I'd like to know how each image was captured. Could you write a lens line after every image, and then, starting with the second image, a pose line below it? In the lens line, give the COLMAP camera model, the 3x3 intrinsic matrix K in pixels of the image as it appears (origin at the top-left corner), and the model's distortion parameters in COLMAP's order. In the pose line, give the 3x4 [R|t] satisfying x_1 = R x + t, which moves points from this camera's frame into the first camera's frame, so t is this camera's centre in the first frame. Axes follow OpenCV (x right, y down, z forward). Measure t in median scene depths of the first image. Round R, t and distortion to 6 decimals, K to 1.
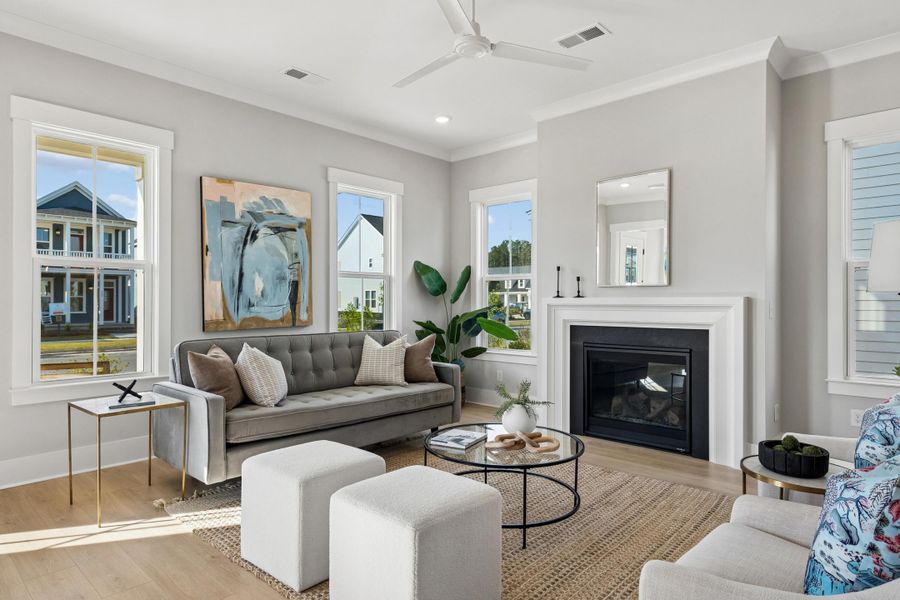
lens RADIAL K [[530.5, 0, 448.7], [0, 530.5, 294.9], [0, 0, 1]] dist [0.004058, -0.001033]
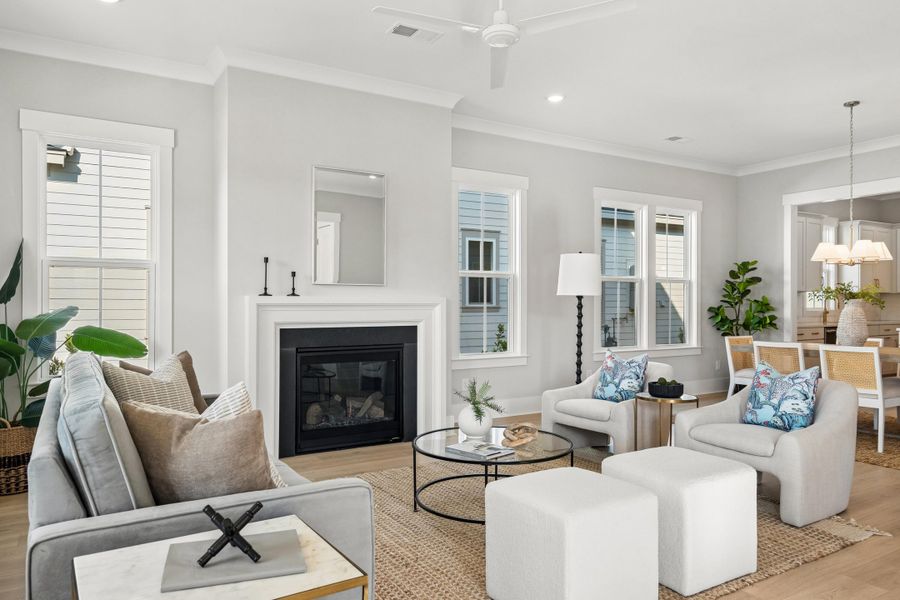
lens RADIAL K [[611.8, 0, 447.1], [0, 611.8, 304.1], [0, 0, 1]] dist [-0.010986, -0.000381]
pose [[0.263990, -0.000745, 0.964525, -0.658092], [-0.013047, 0.999905, 0.004343, 0.010822], [-0.964437, -0.013731, 0.263955, 0.513967]]
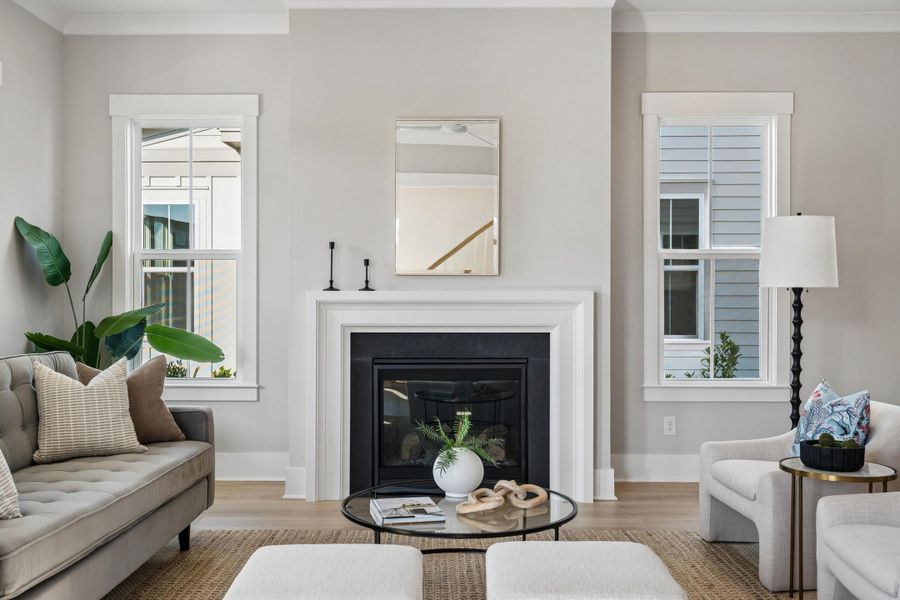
lens RADIAL K [[874.9, 0, 451.7], [0, 874.9, 300.6], [0, 0, 1]] dist [-0.005834, 0.000000]
pose [[0.738734, -0.001162, 0.673996, -0.425312], [-0.009631, 0.999878, 0.012280, 0.003096], [-0.673928, -0.015564, 0.738633, 0.123501]]
